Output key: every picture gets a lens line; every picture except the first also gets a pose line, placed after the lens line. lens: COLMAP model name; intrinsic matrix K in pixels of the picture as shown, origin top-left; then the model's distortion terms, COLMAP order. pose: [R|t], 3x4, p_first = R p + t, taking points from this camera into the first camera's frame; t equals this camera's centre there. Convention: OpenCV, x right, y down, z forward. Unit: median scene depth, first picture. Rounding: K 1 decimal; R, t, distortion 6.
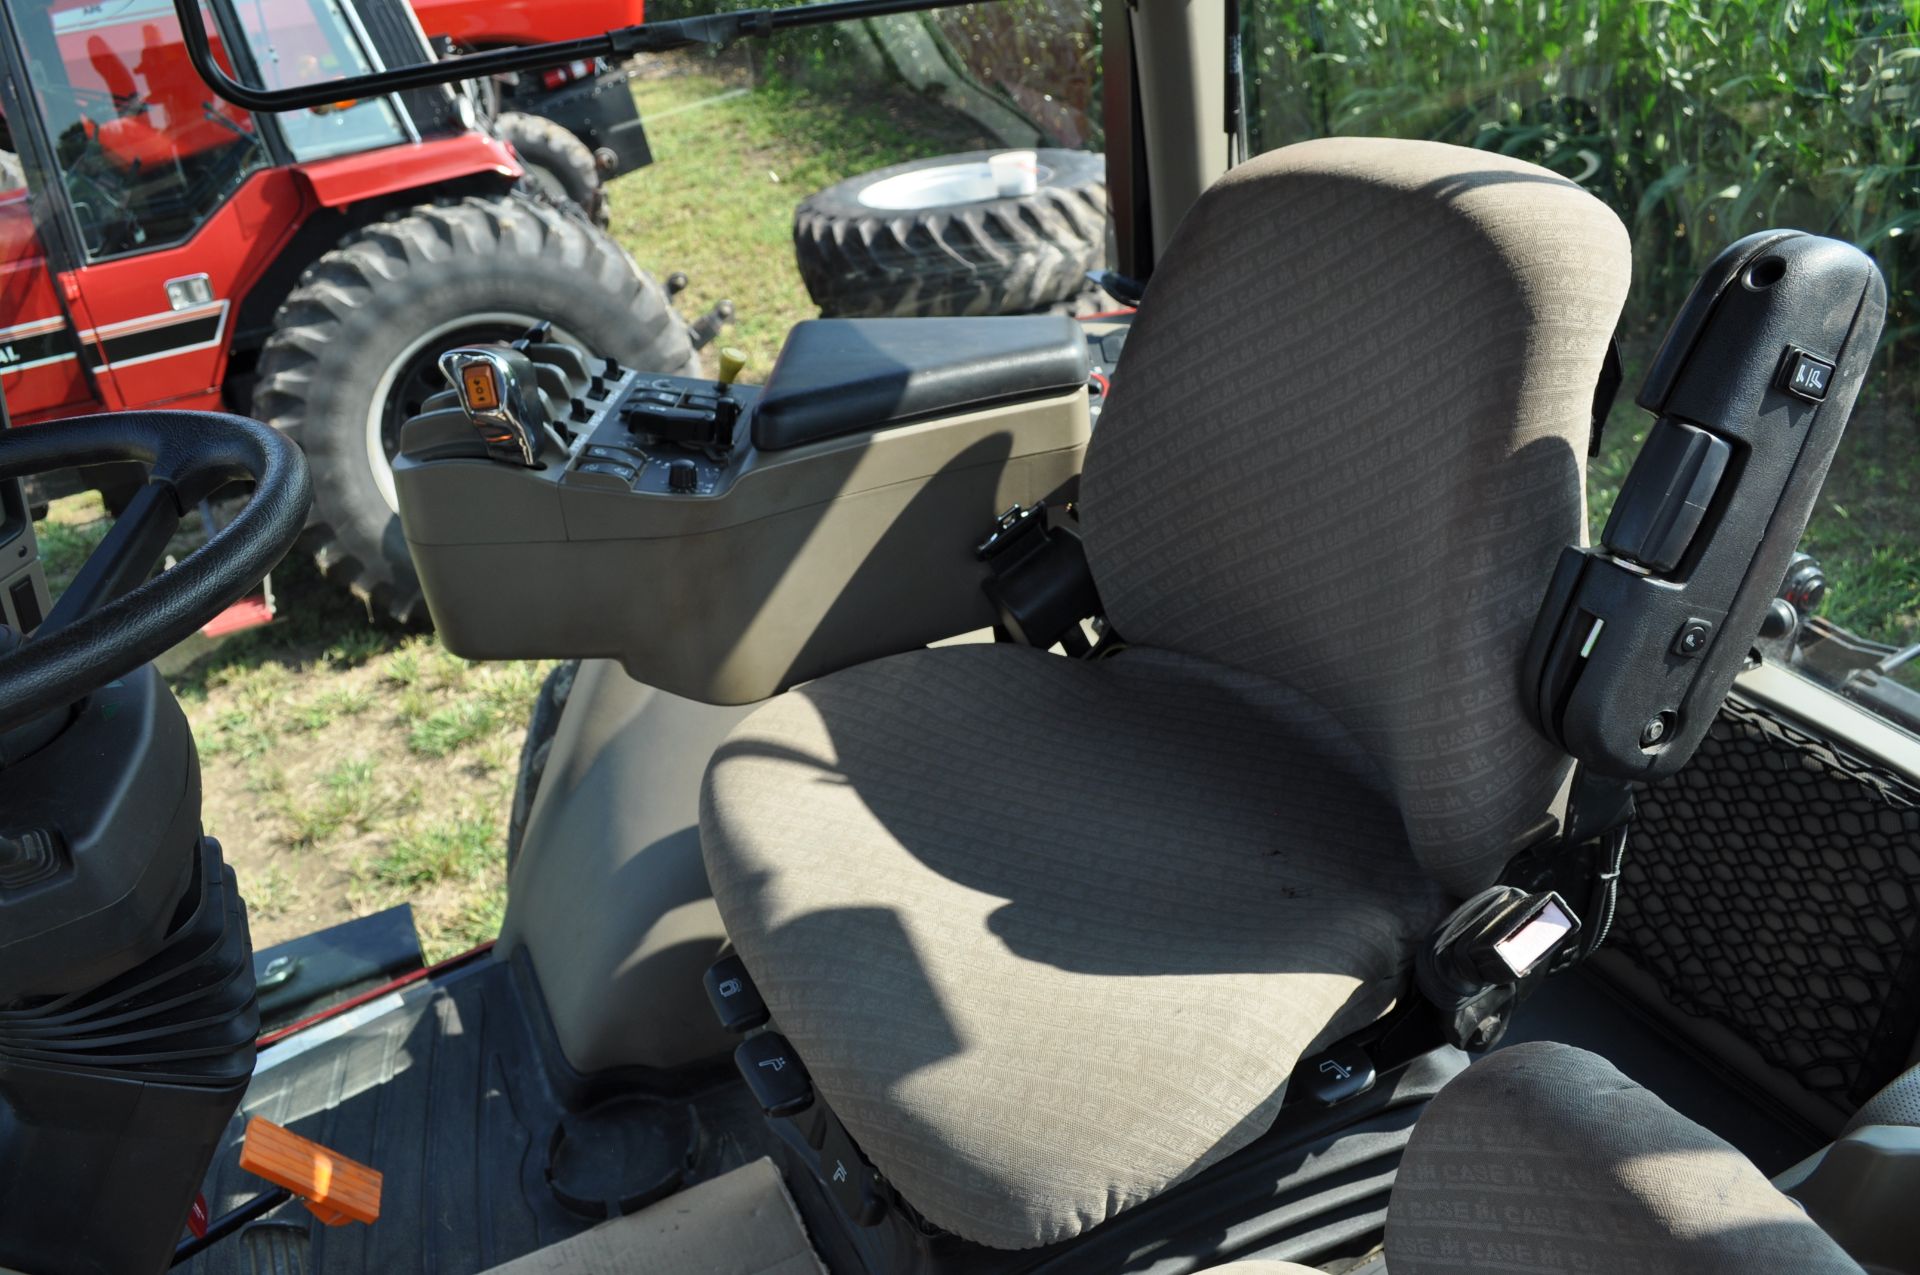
lens RADIAL K [[1479.1, 0, 959.0], [0, 1479.1, 628.6], [0, 0, 1]] dist [-0.091740, 0.018590]
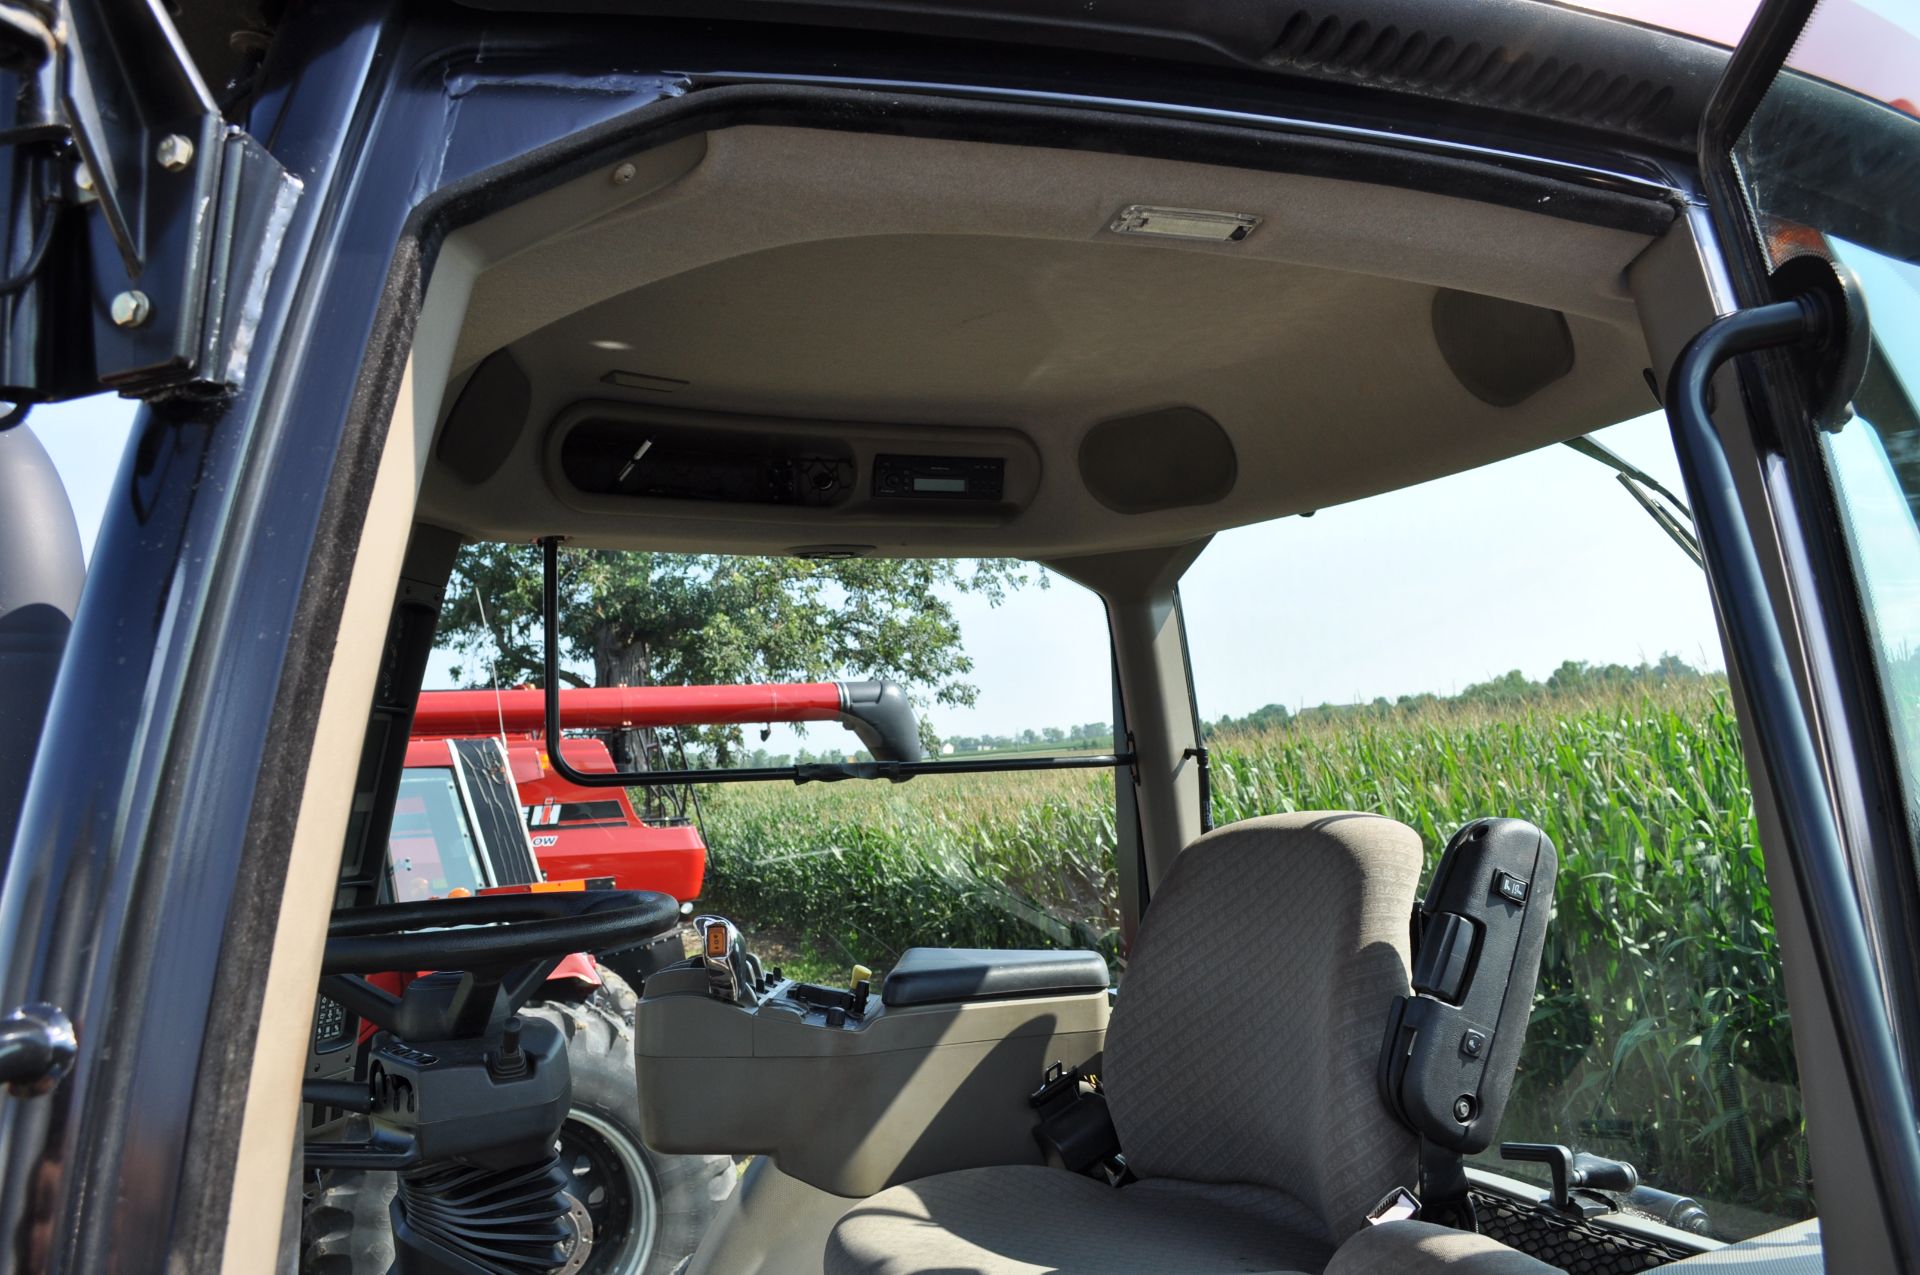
lens RADIAL K [[1478.0, 0, 958.7], [0, 1478.0, 643.2], [0, 0, 1]] dist [-0.088189, 0.013492]
pose [[0.999034, 0.037781, -0.022422, -0.041669], [-0.043884, 0.834057, -0.549929, 0.362930], [-0.002076, 0.550382, 0.834910, -0.414591]]
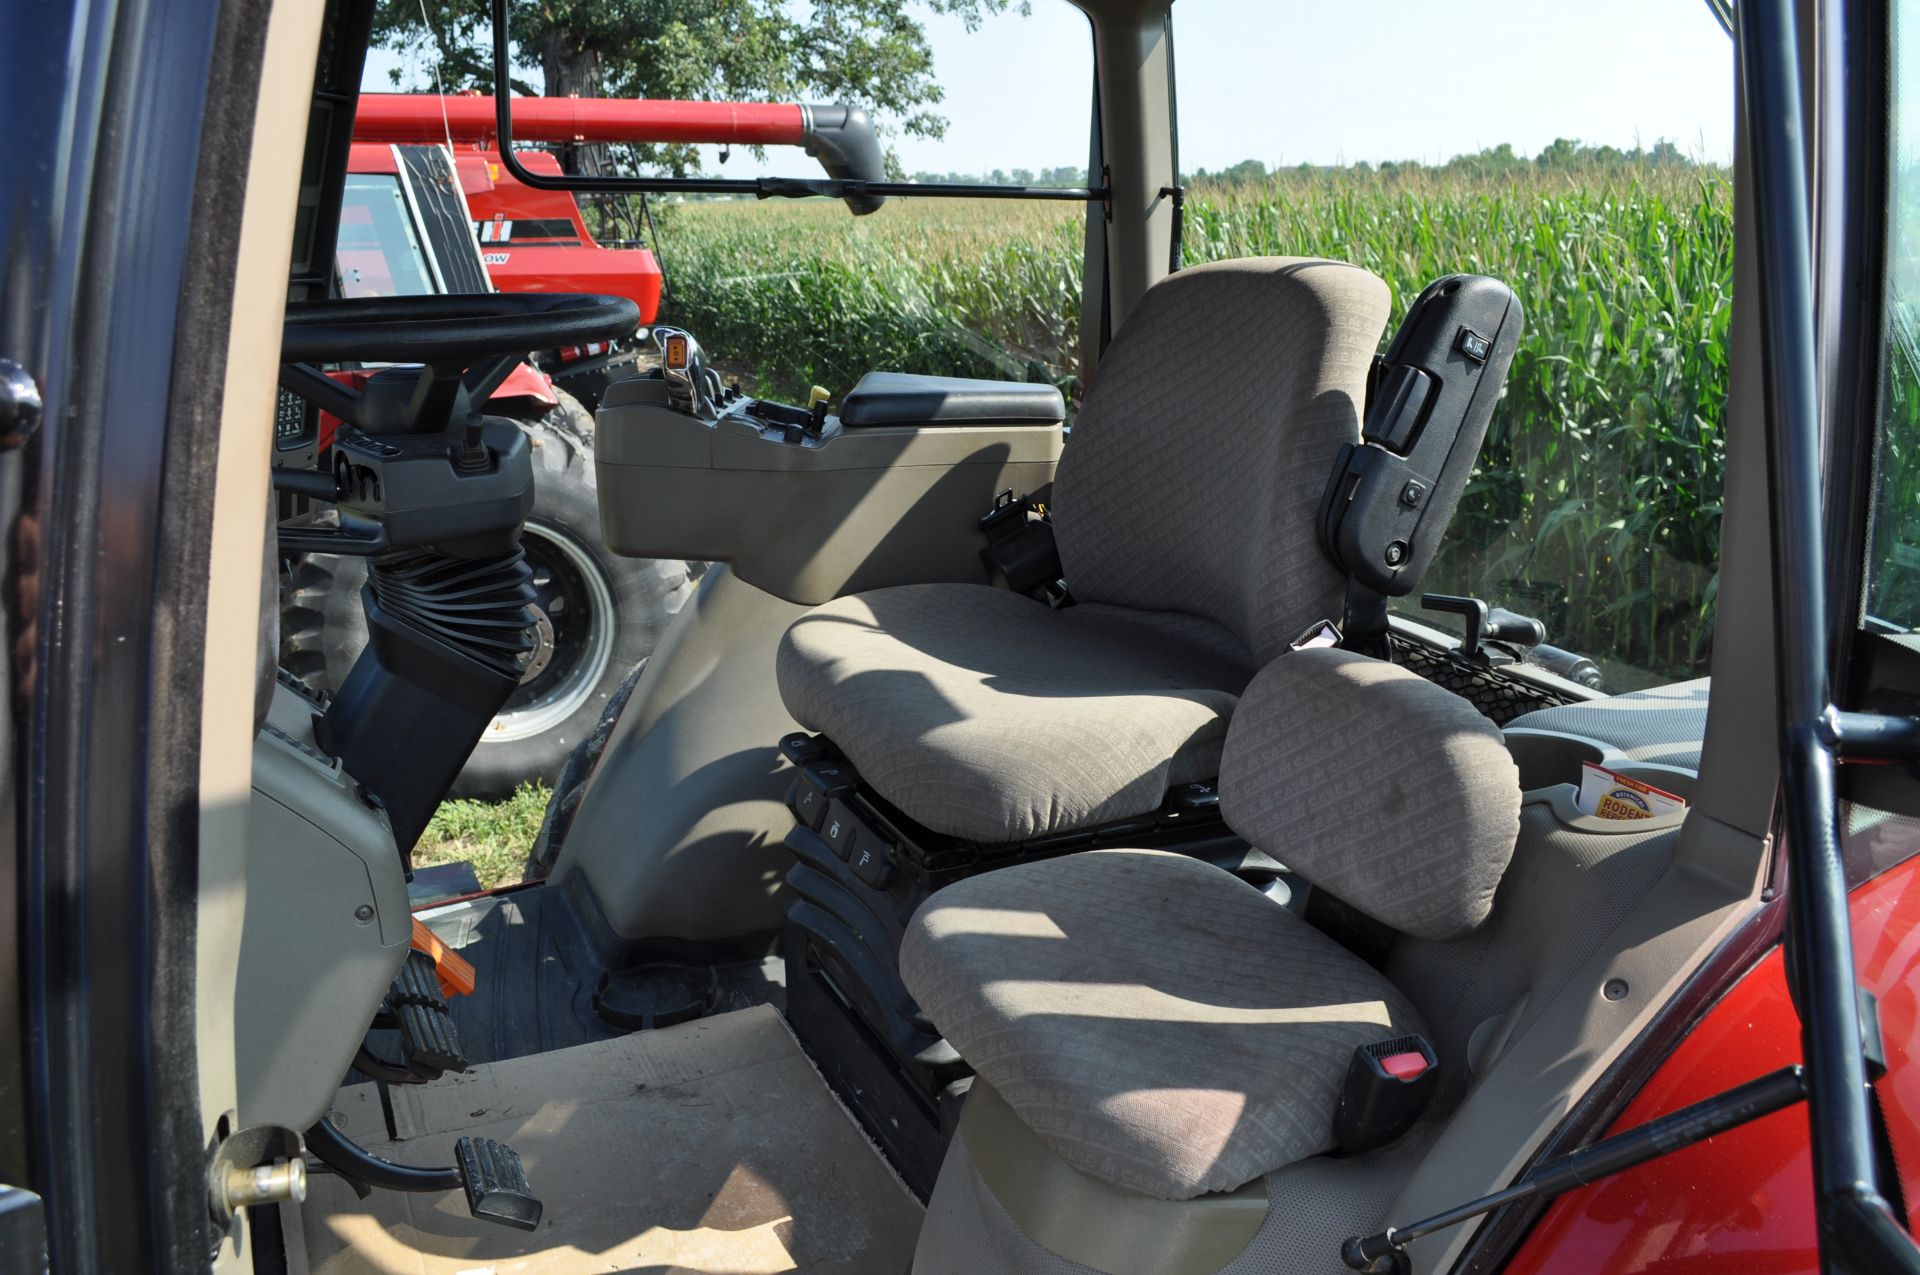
lens RADIAL K [[1479.1, 0, 959.0], [0, 1479.1, 628.6], [0, 0, 1]] dist [-0.091740, 0.018590]
pose [[0.995122, 0.093516, 0.031427, -0.044987], [-0.084428, 0.972043, -0.219099, 0.376929], [-0.051038, 0.215377, 0.975196, -0.406519]]
